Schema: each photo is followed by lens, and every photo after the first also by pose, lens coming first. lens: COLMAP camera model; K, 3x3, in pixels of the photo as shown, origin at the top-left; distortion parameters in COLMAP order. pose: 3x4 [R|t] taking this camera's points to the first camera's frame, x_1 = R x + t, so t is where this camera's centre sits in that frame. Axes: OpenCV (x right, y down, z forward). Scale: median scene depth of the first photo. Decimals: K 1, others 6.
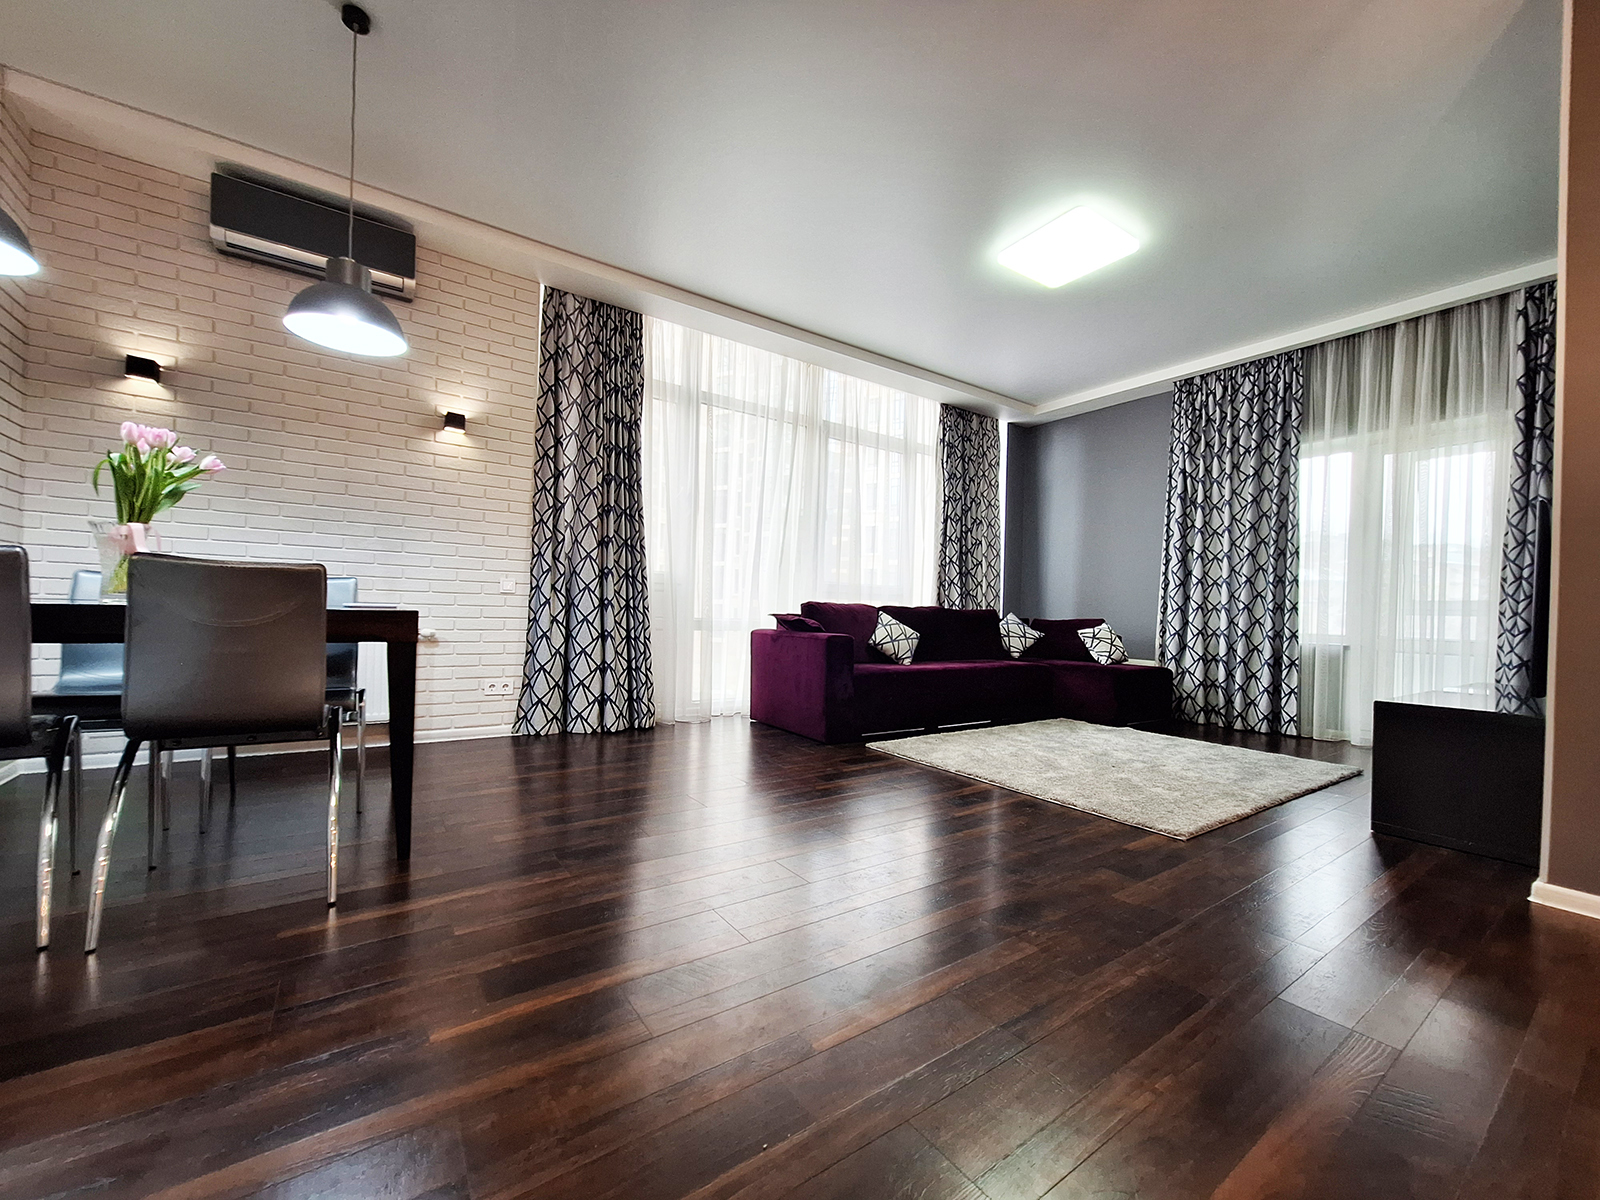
lens RADIAL K [[632.9, 0, 802.1], [0, 632.9, 609.5], [0, 0, 1]] dist [0.003091, 0.000253]
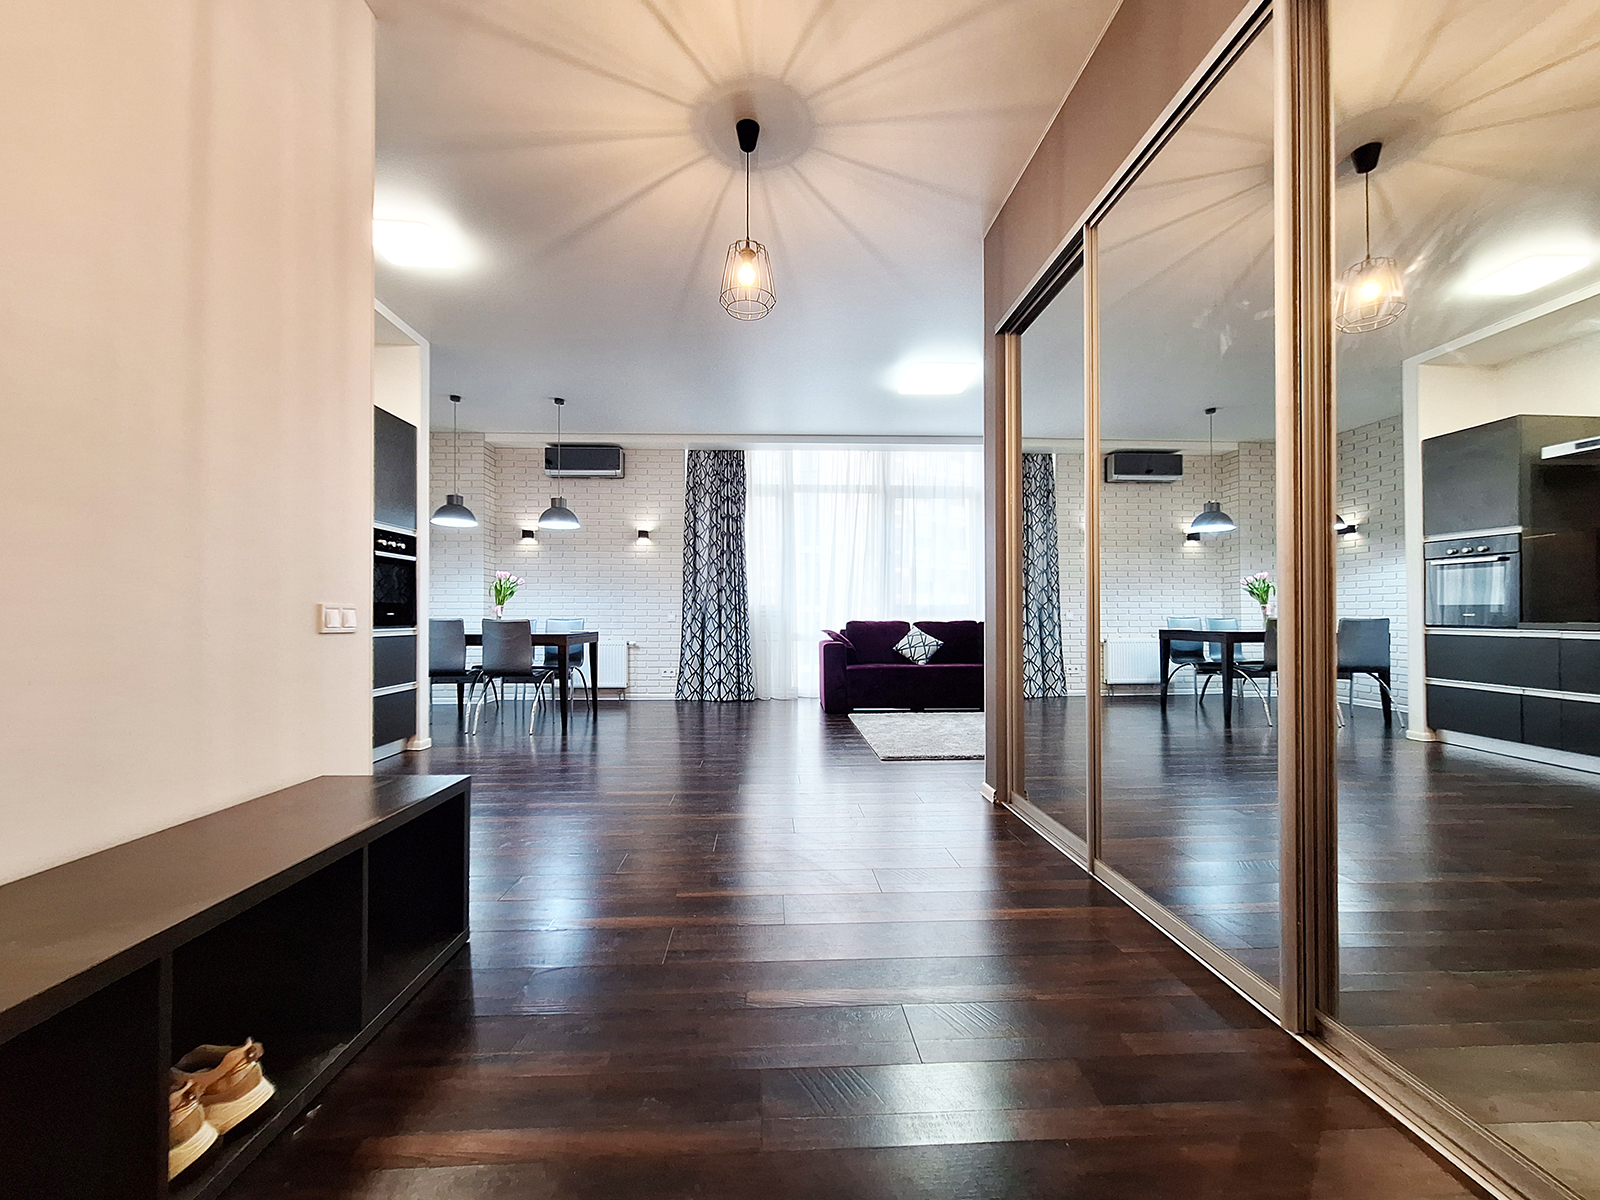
lens RADIAL K [[632.9, 0, 793.6], [0, 632.9, 606.9], [0, 0, 1]] dist [0.003091, 0.000253]
pose [[0.844868, -0.038202, -0.533608, 0.776510], [0.025342, 0.999185, -0.031408, -0.001487], [0.534374, 0.013012, 0.845148, -0.347360]]
